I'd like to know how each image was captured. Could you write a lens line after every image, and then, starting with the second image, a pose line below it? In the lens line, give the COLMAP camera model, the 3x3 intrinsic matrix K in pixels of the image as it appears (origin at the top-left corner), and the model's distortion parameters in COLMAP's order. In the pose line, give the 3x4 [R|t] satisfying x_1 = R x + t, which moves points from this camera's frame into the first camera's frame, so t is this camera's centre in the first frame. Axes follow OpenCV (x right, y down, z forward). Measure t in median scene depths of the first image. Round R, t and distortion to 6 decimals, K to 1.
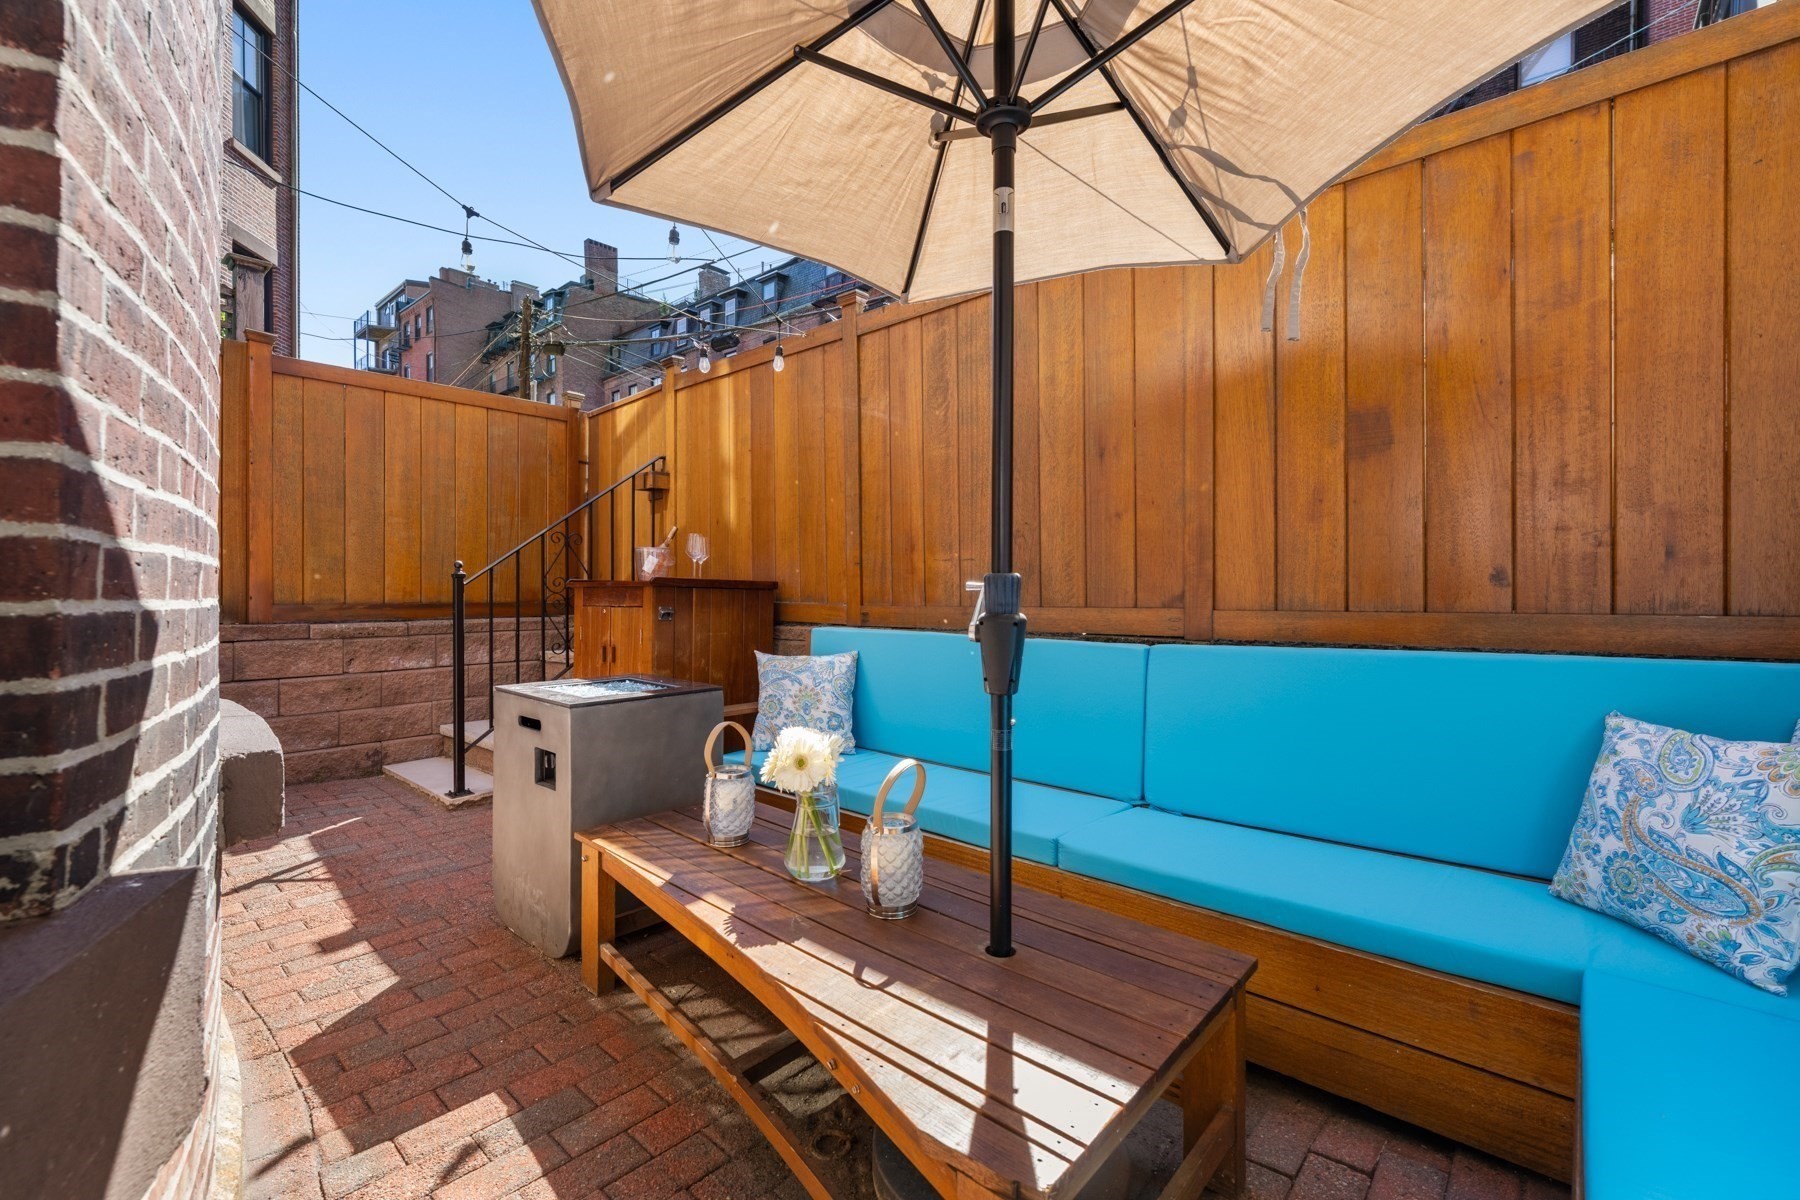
lens RADIAL K [[757.3, 0, 900.0], [0, 757.3, 600.0], [0, 0, 1]] dist [0.000695, 0.000421]
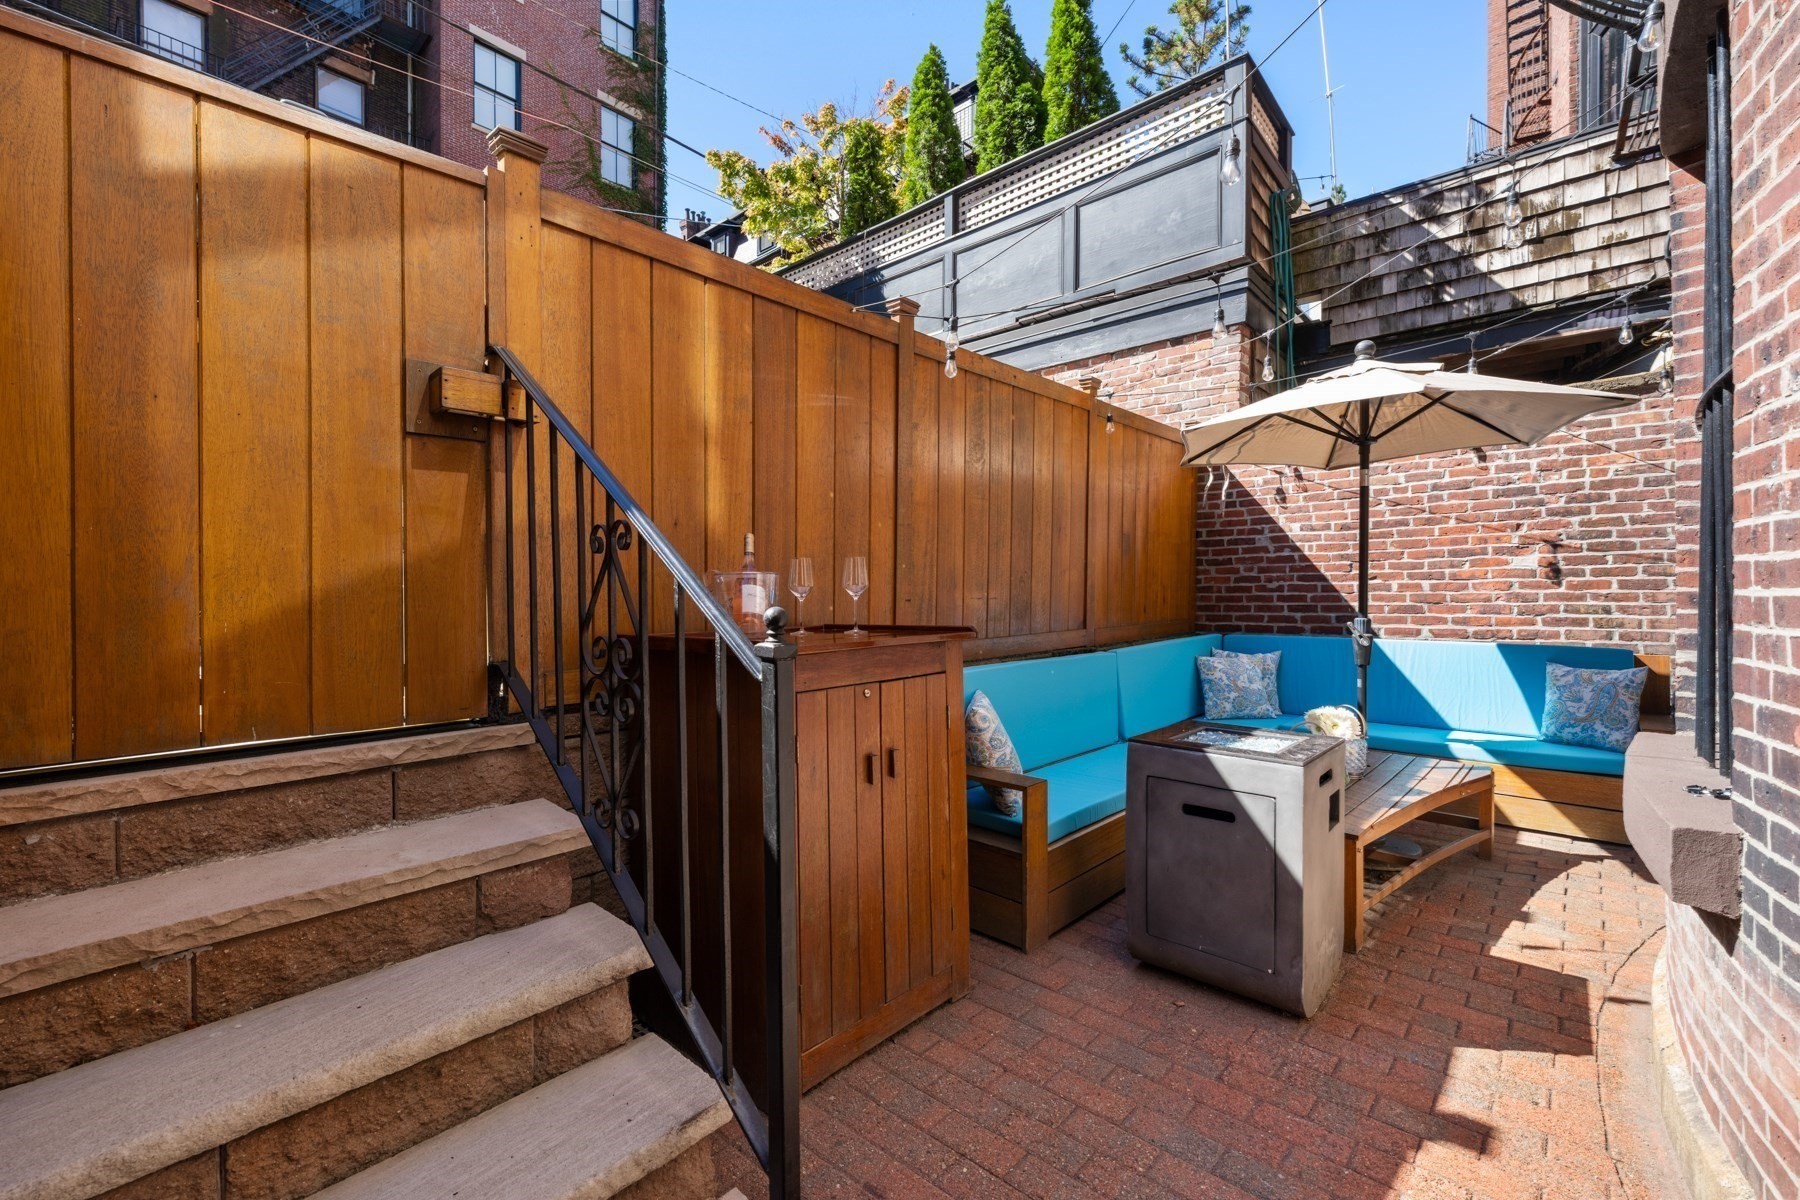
lens RADIAL K [[757.3, 0, 900.0], [0, 757.3, 600.0], [0, 0, 1]] dist [0.000695, 0.000421]
pose [[0.019382, -0.013136, 0.999726, -1.531501], [0.016786, 0.999777, 0.012812, -0.095342], [-0.999671, 0.016533, 0.019599, 1.570861]]
